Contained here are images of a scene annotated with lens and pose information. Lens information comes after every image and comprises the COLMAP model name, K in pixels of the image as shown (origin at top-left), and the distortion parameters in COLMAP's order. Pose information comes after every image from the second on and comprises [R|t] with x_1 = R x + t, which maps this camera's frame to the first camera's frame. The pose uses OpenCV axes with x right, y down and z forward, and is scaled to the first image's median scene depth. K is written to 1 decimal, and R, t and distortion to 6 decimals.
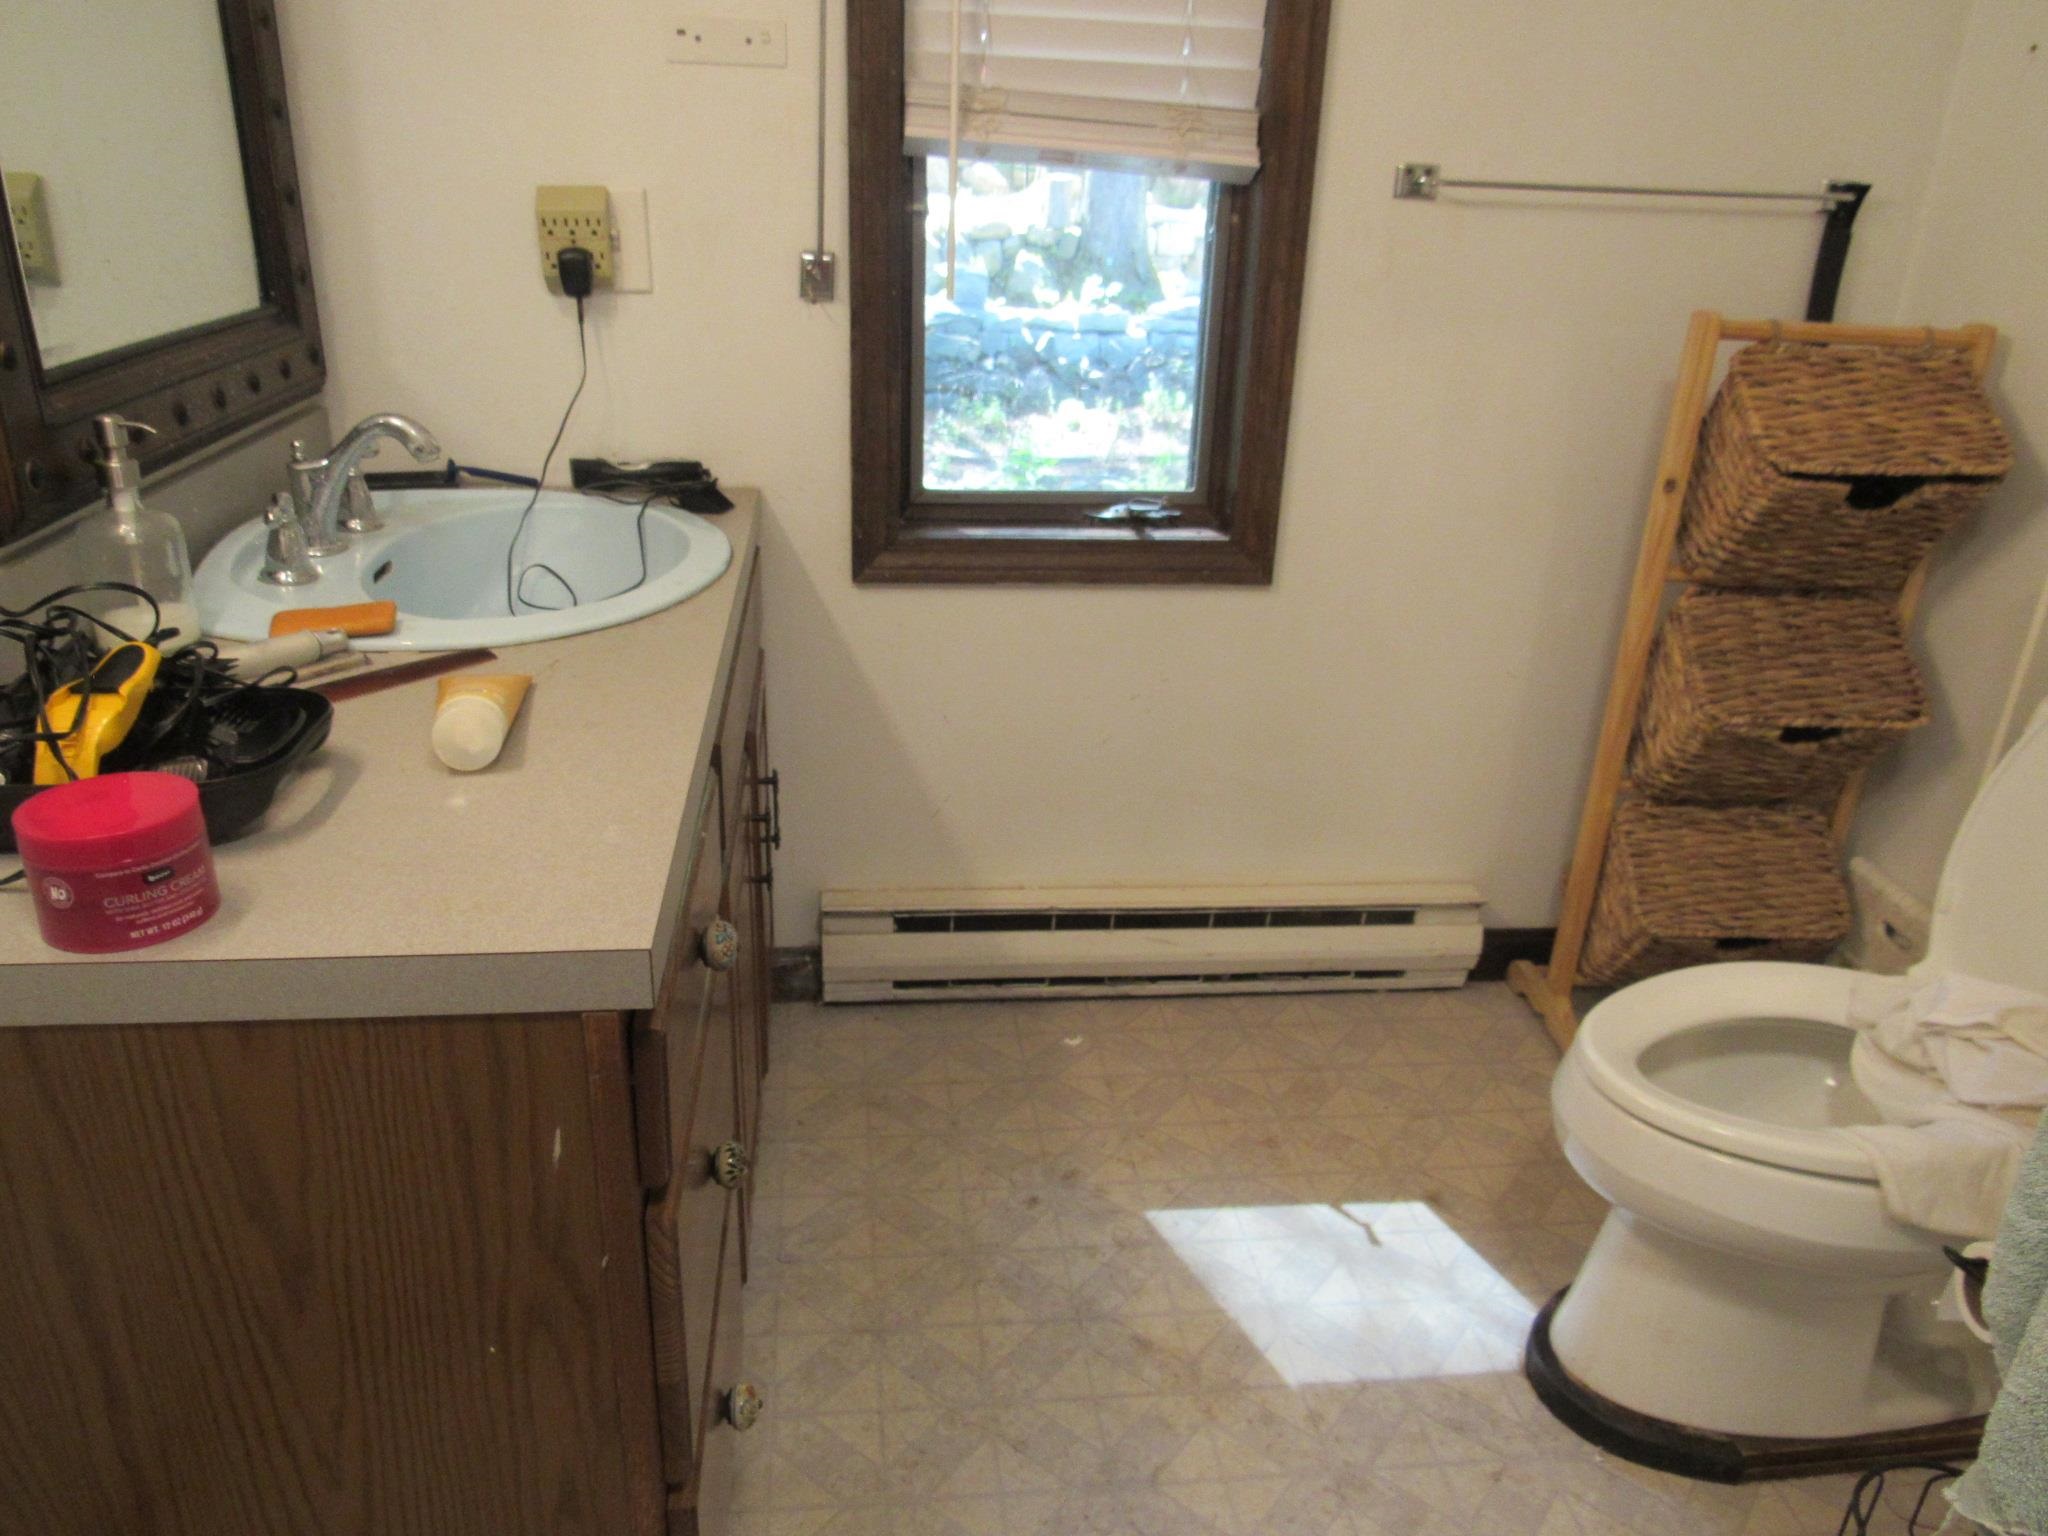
lens RADIAL K [[1456.7, 0, 1018.4], [0, 1456.7, 769.5], [0, 0, 1]] dist [-0.028715, -0.003712]
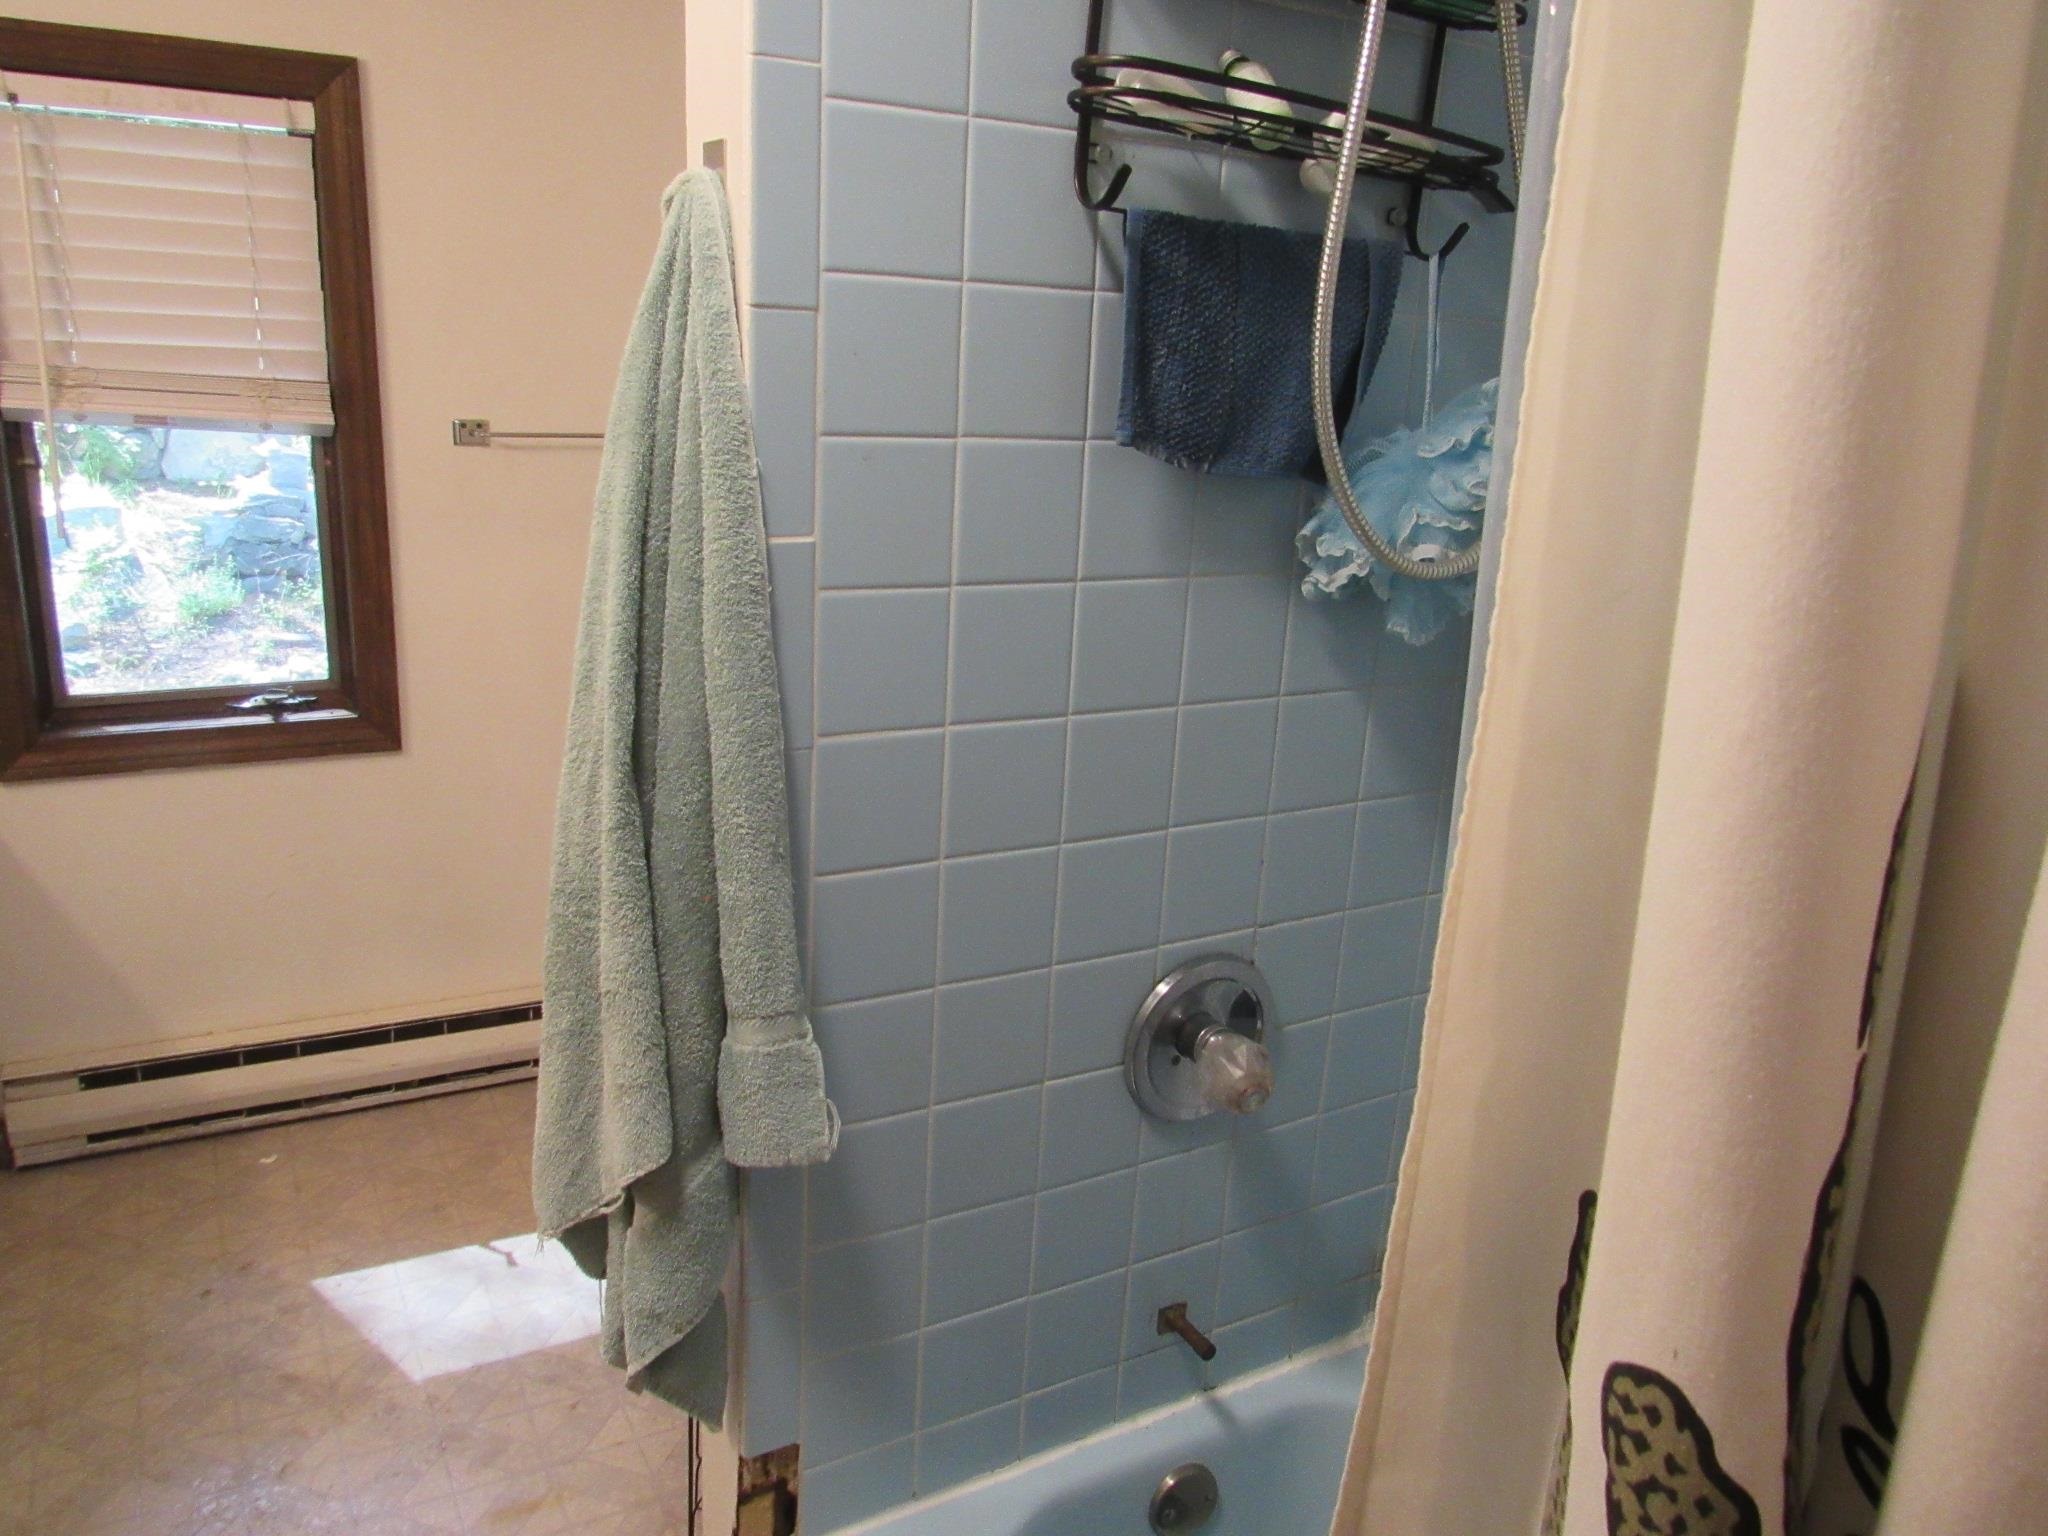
lens RADIAL K [[1456.7, 0, 1027.9], [0, 1456.7, 769.0], [0, 0, 1]] dist [-0.028715, -0.003712]
pose [[0.919545, -0.095583, 0.381183, 0.212147], [0.134376, 0.987979, -0.076421, 0.057864], [-0.369297, 0.121494, 0.921335, -0.345969]]
